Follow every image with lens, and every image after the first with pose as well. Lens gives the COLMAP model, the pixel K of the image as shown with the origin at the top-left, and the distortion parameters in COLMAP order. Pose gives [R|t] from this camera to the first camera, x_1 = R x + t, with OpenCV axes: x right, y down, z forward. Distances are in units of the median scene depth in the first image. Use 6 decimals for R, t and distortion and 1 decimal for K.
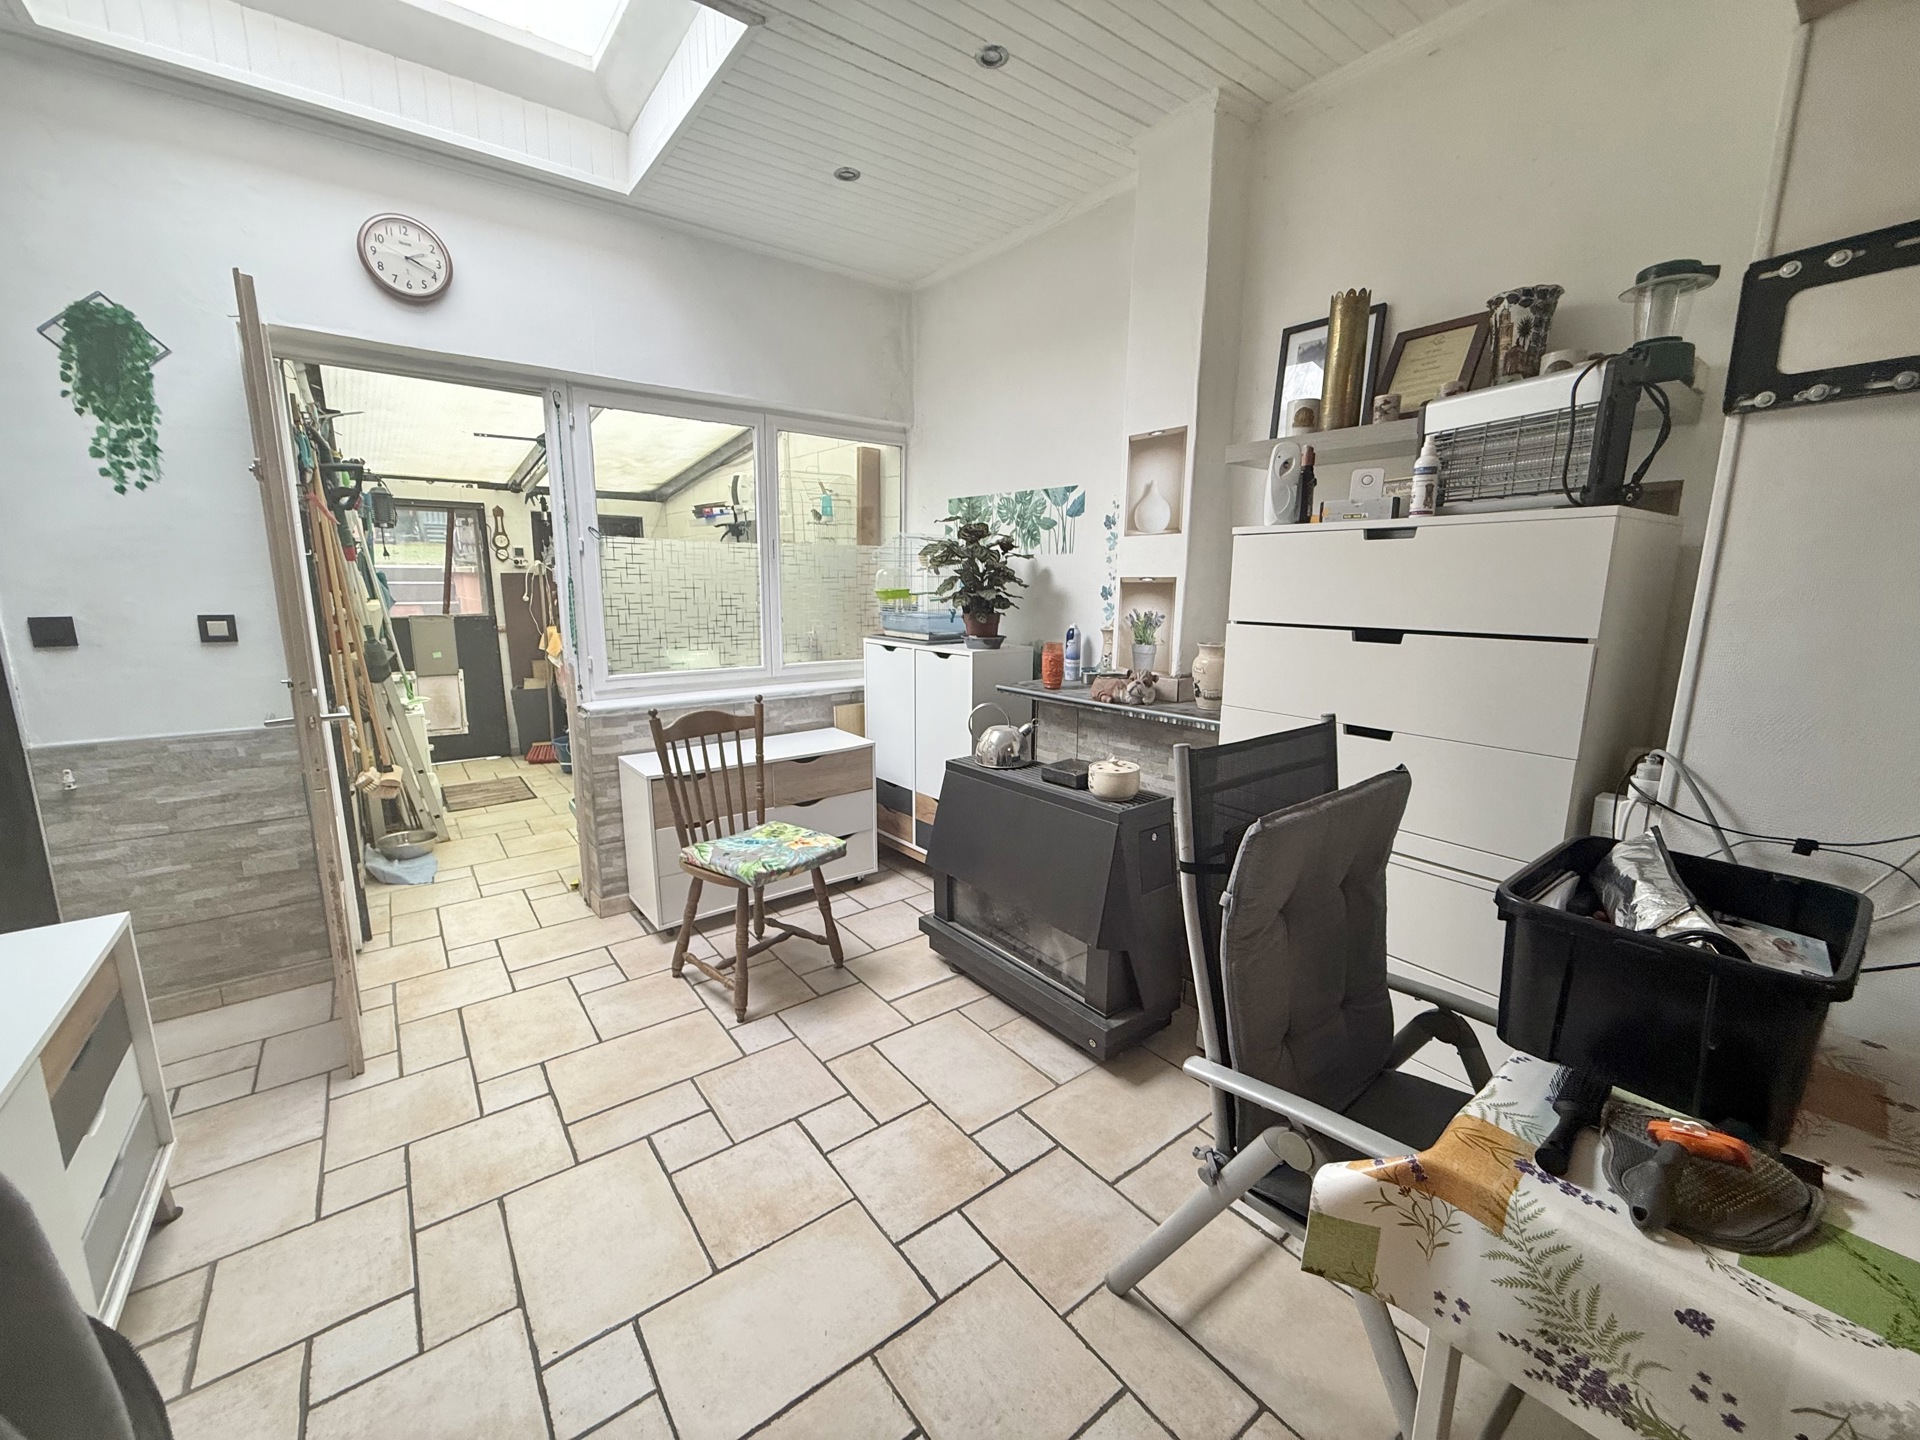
lens RADIAL K [[767.9, 0, 960.9], [0, 767.9, 718.0], [0, 0, 1]] dist [0.001366, -0.000739]
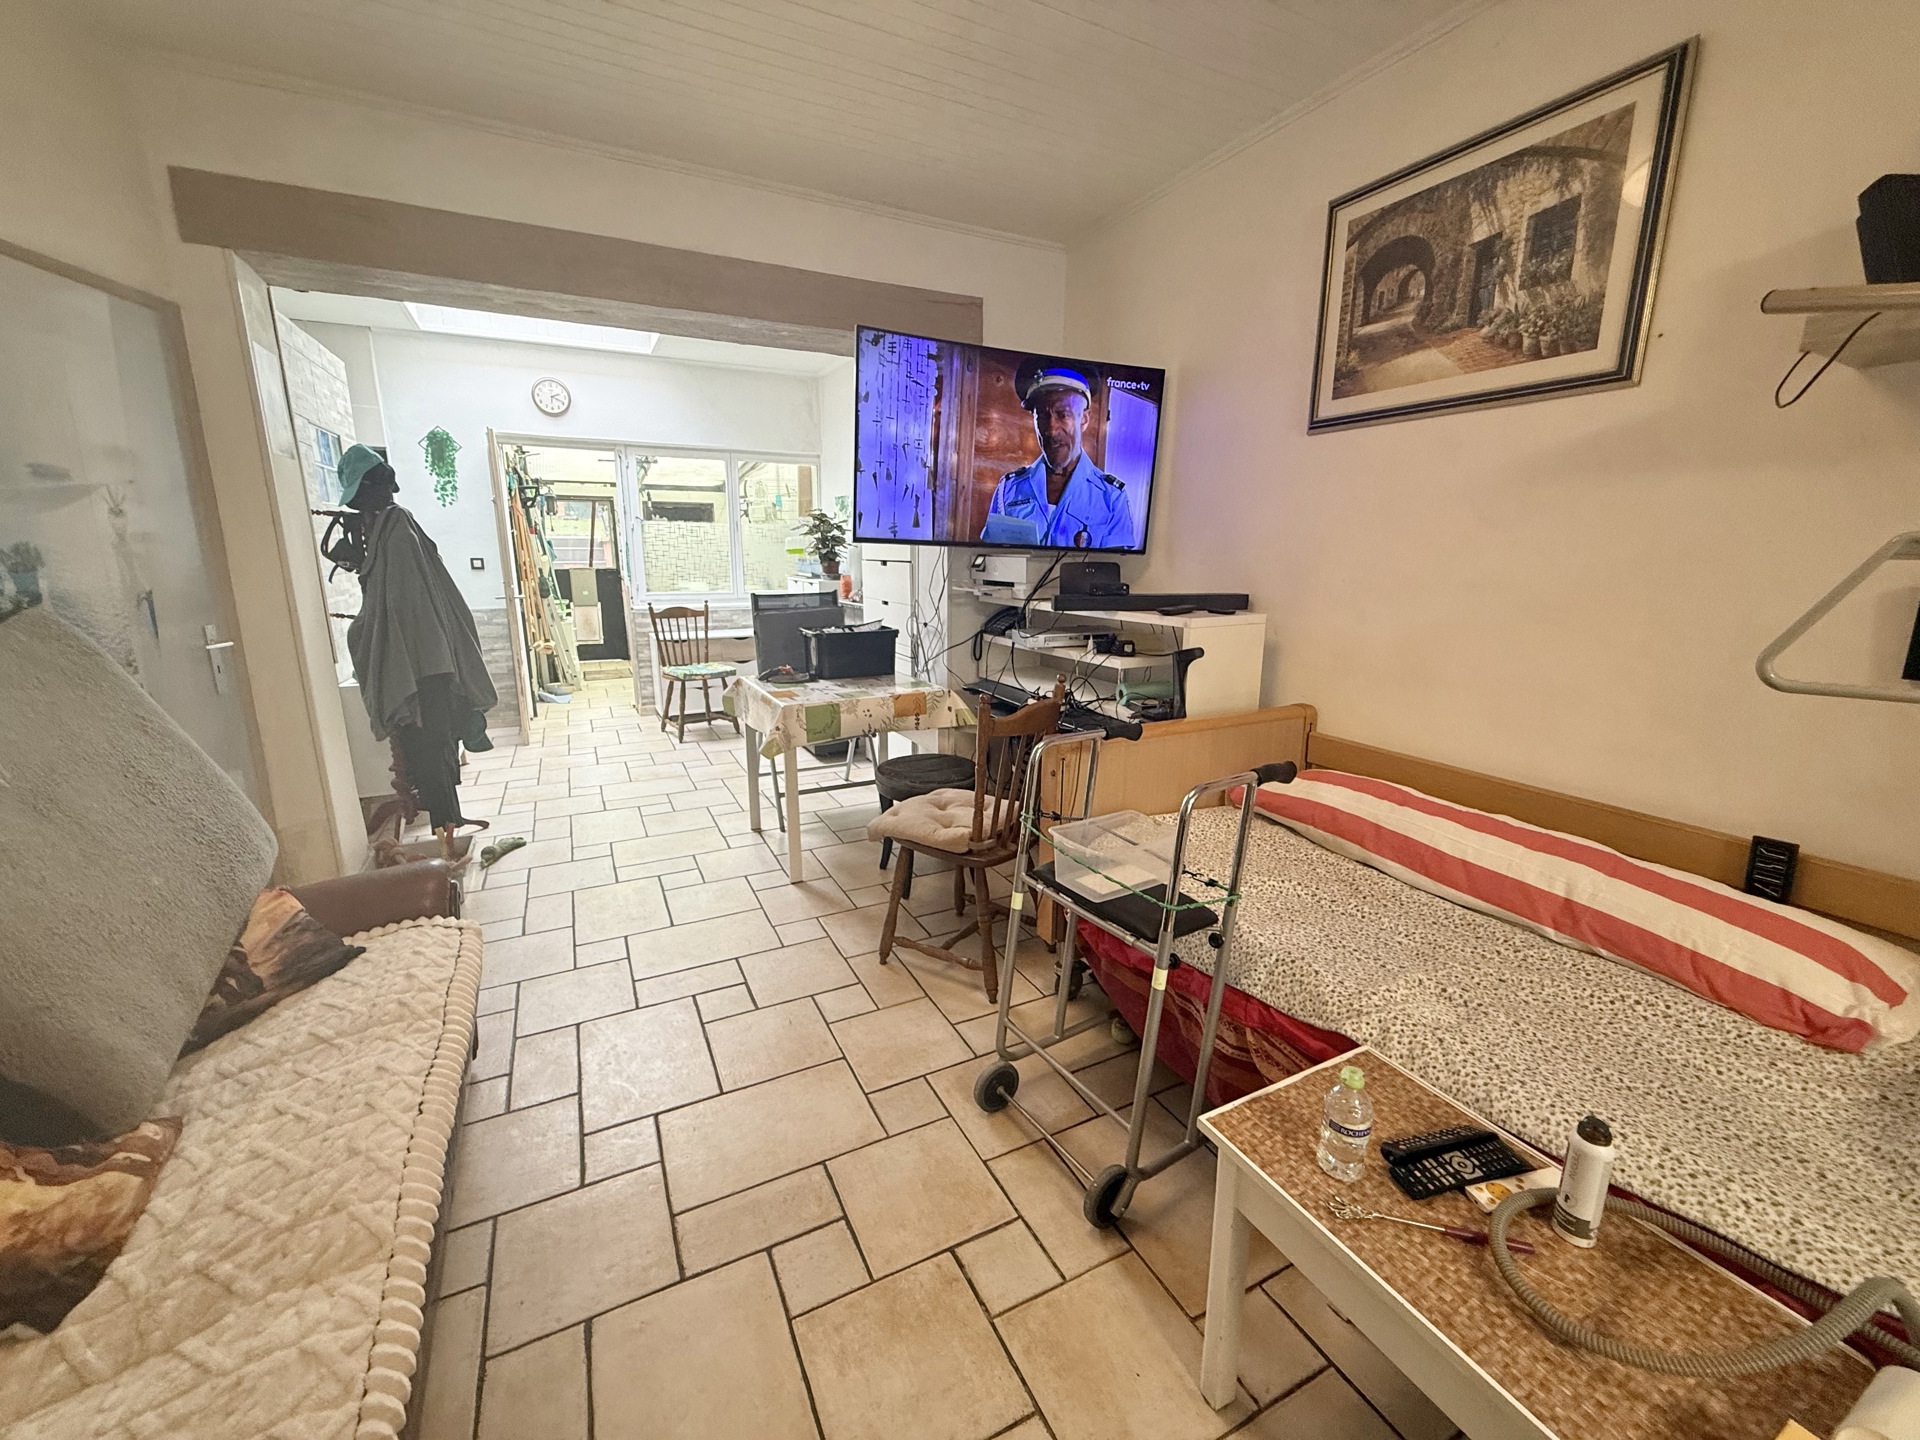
lens RADIAL K [[767.9, 0, 958.8], [0, 767.9, 718.6], [0, 0, 1]] dist [0.001366, -0.000739]
pose [[0.982511, 0.039543, -0.181957, 0.657970], [-0.032462, 0.998601, 0.041734, 0.150073], [0.183353, -0.035098, 0.982420, -0.750414]]
